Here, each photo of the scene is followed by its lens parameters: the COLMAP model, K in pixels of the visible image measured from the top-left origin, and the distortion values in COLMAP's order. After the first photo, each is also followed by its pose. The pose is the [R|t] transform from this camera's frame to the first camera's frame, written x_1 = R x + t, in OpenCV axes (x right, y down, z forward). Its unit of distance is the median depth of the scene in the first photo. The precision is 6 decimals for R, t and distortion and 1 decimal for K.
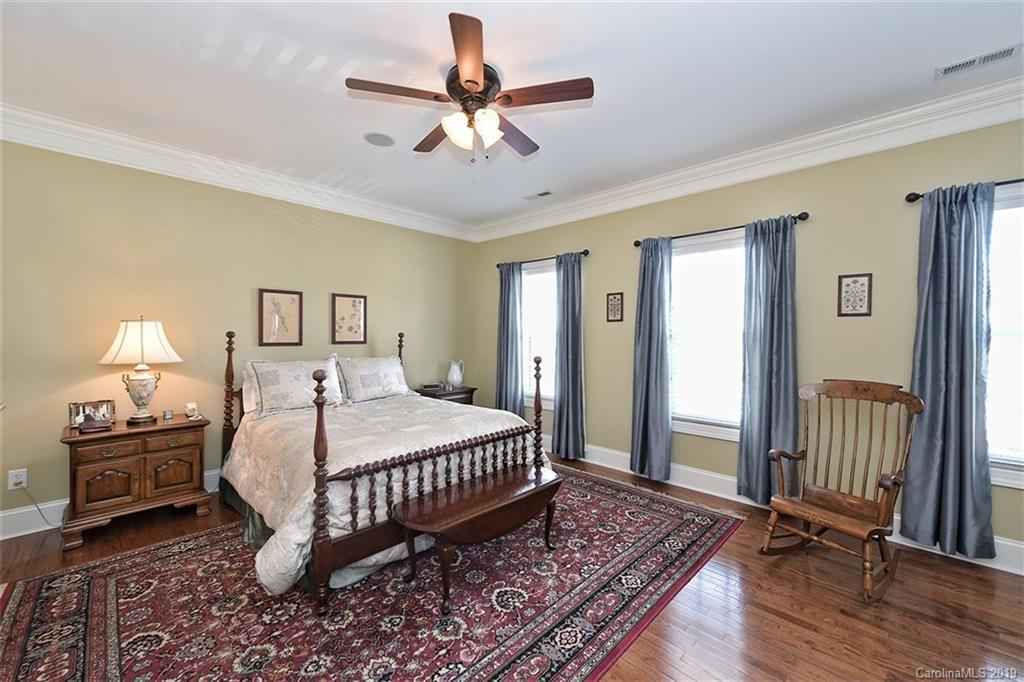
lens RADIAL K [[408.7, 0, 508.8], [0, 408.7, 336.5], [0, 0, 1]] dist [0.004288, -0.001193]
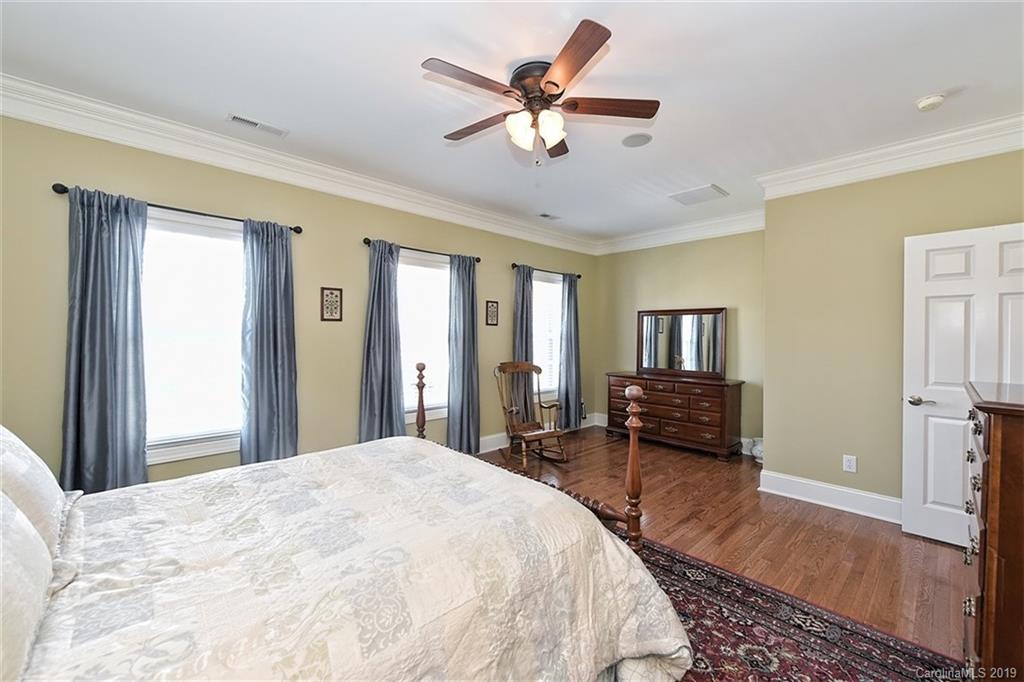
lens RADIAL K [[427.6, 0, 508.7], [0, 427.6, 341.5], [0, 0, 1]] dist [-0.001893, -0.000807]
pose [[0.014670, -0.016533, 0.999756, -0.827858], [0.005084, 0.999852, 0.016460, -0.009725], [-0.999879, 0.004842, 0.014752, 0.795745]]
